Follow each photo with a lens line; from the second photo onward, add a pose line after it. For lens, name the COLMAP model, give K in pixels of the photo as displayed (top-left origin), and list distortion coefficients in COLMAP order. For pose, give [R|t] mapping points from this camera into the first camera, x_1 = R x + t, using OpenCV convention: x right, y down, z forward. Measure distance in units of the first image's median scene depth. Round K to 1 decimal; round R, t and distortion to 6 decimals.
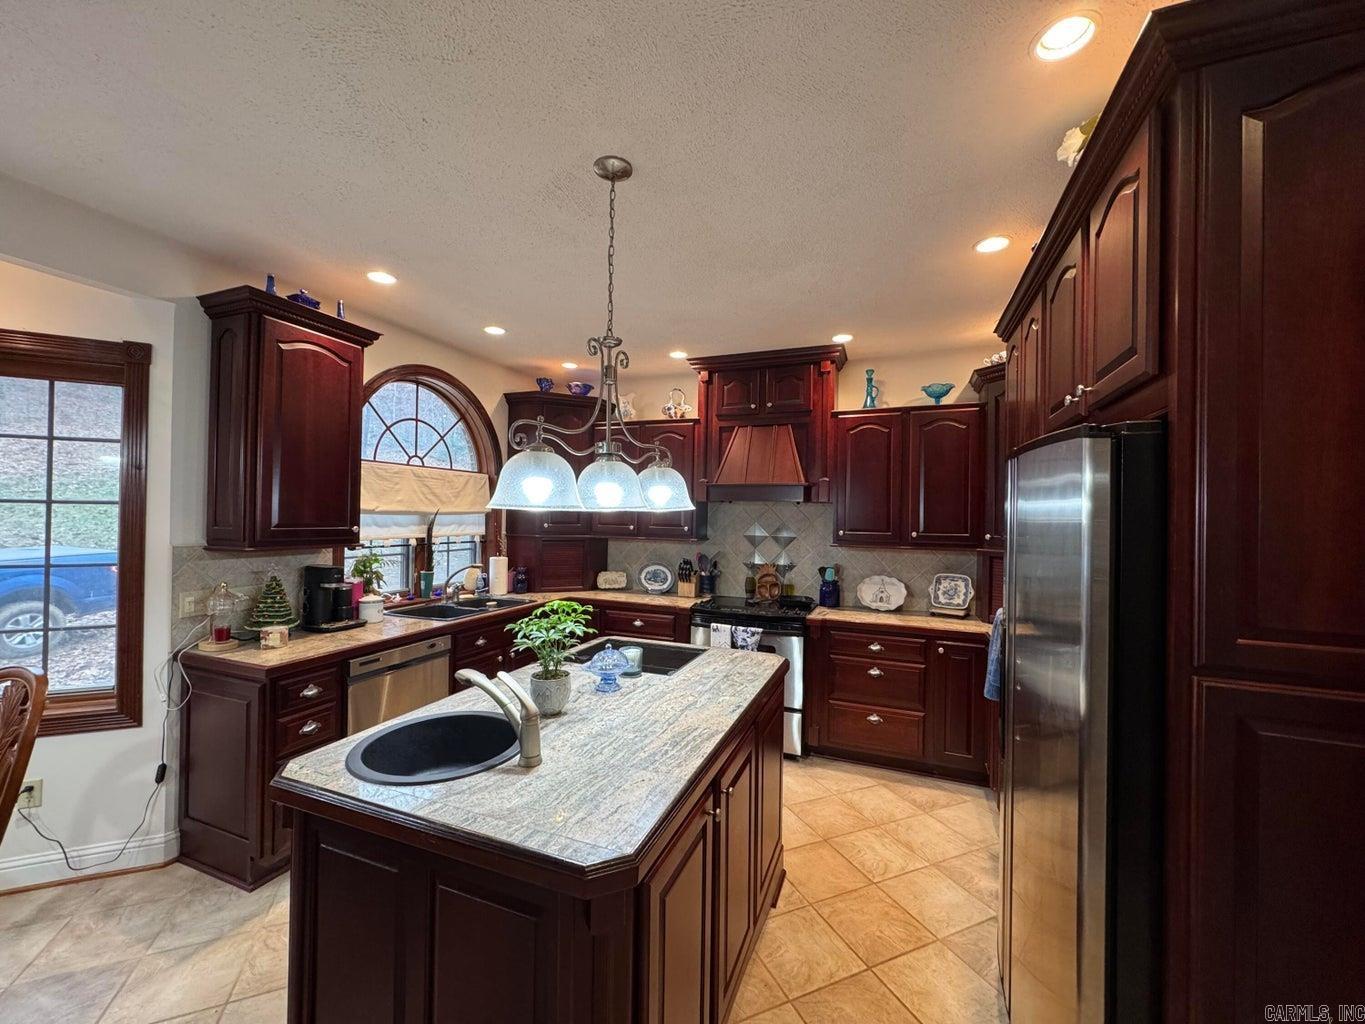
lens RADIAL K [[542.9, 0, 680.9], [0, 542.9, 513.3], [0, 0, 1]] dist [-0.003619, 0.001220]
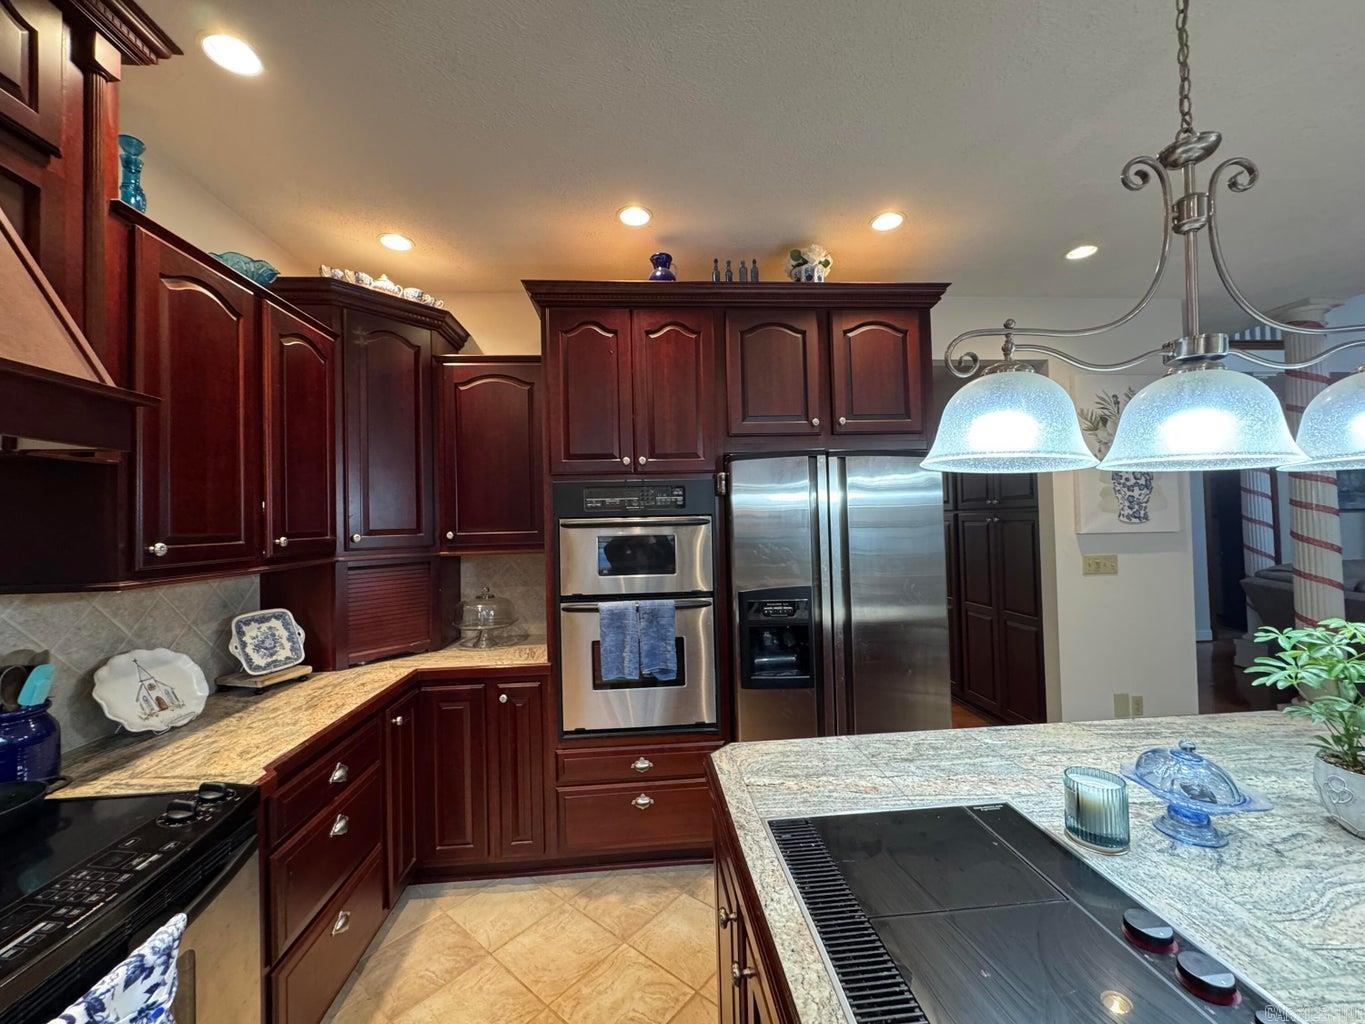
lens RADIAL K [[542.9, 0, 681.3], [0, 542.9, 509.9], [0, 0, 1]] dist [-0.003619, 0.001220]
pose [[-0.445034, 0.015335, 0.895382, -0.364850], [0.012381, 0.999863, -0.010971, 0.035755], [-0.895428, 0.006203, -0.445163, 1.603266]]
